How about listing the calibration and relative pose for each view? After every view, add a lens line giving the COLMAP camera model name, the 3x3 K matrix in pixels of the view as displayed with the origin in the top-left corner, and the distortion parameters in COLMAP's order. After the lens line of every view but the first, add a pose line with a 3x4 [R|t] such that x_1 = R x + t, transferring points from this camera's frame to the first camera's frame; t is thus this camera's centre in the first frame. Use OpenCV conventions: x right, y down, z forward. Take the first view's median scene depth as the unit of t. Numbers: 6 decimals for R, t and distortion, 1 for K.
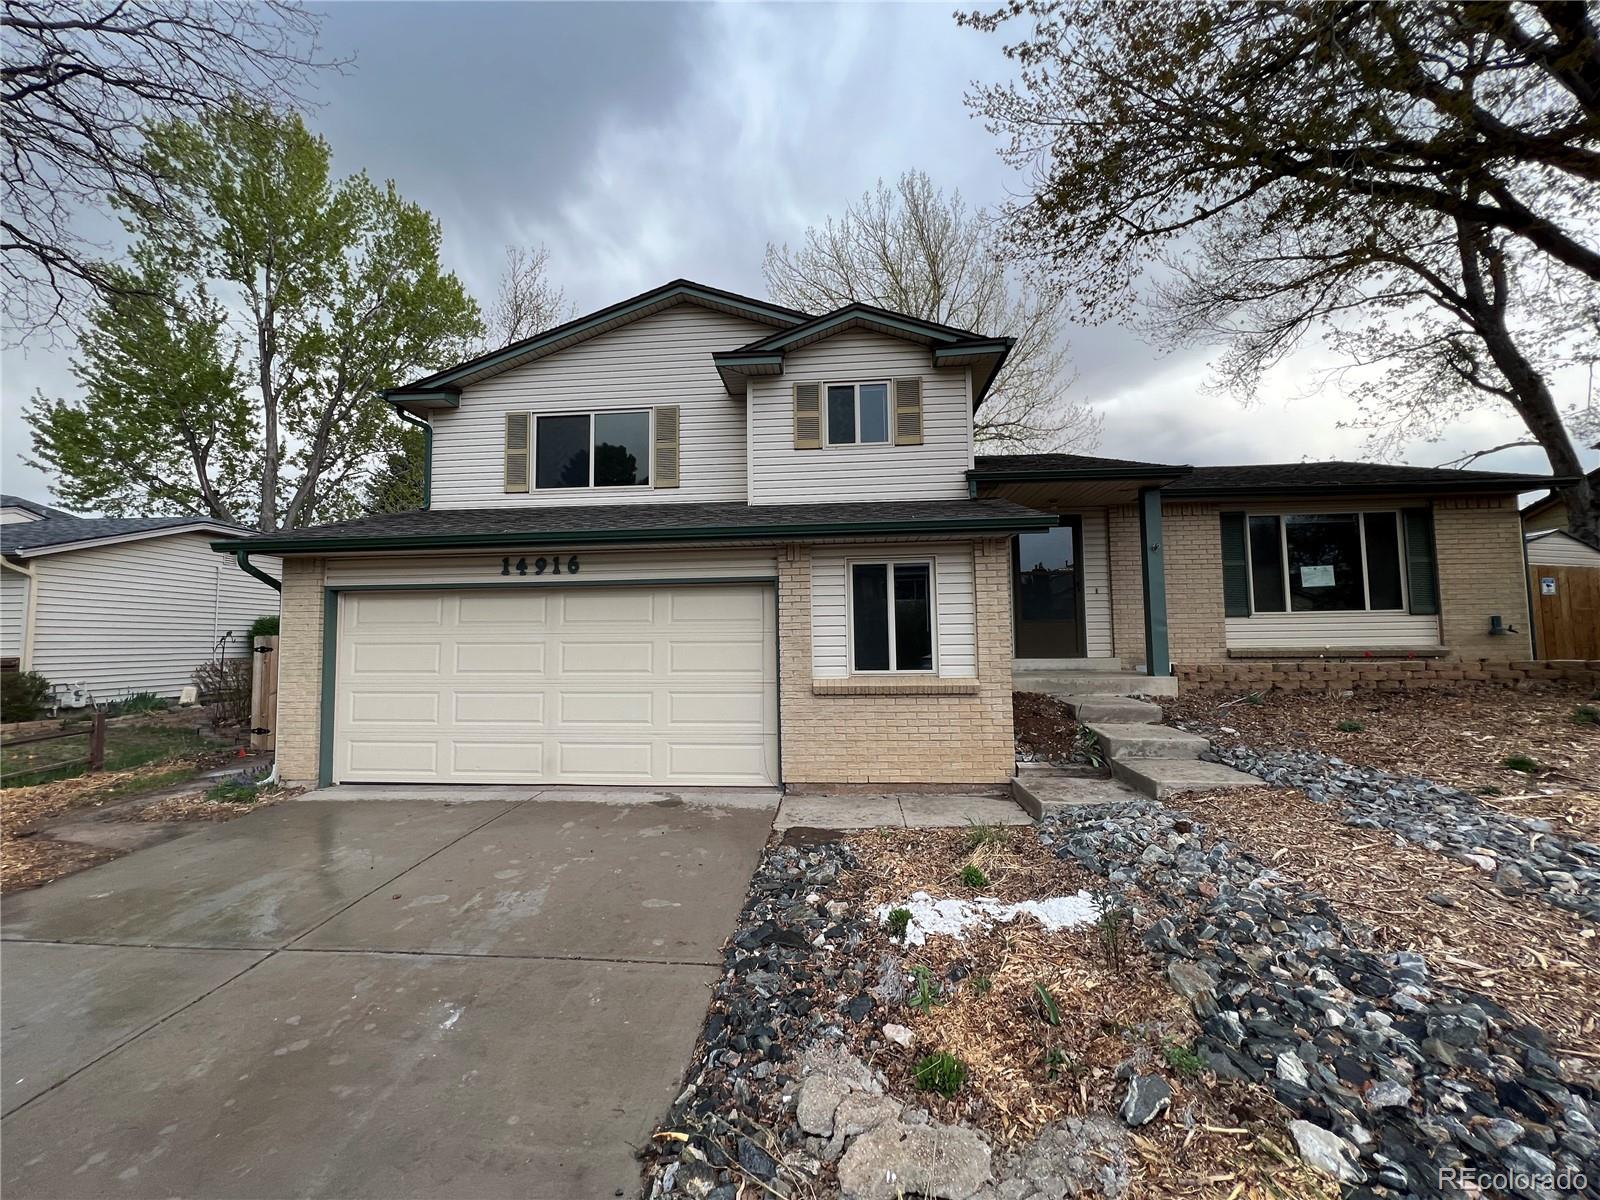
lens RADIAL K [[643.2, 0, 794.5], [0, 643.2, 600.4], [0, 0, 1]] dist [-0.001648, 0.000061]
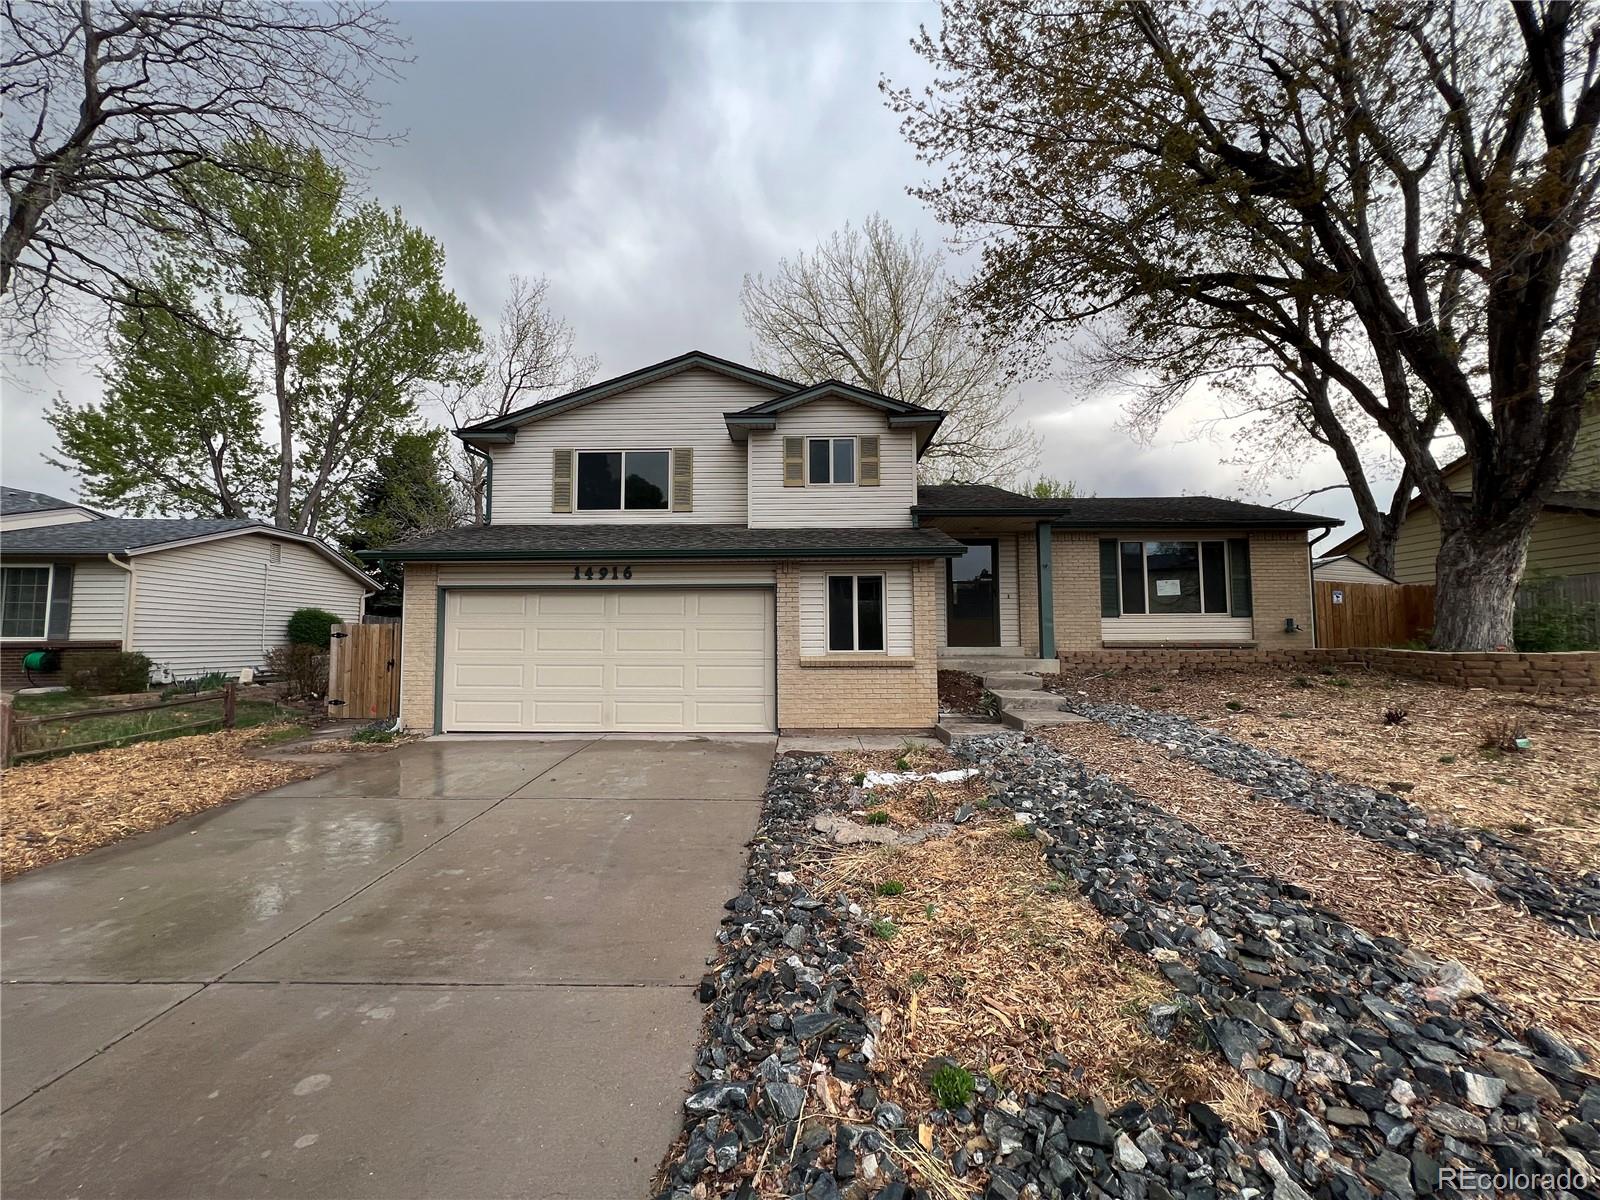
lens RADIAL K [[643.2, 0, 794.5], [0, 643.2, 600.4], [0, 0, 1]] dist [-0.001648, 0.000061]
pose [[0.998014, 0.013191, 0.061603, -0.056871], [-0.013206, 0.999913, -0.000164, -0.000470], [-0.061600, -0.000650, 0.998101, -0.327028]]
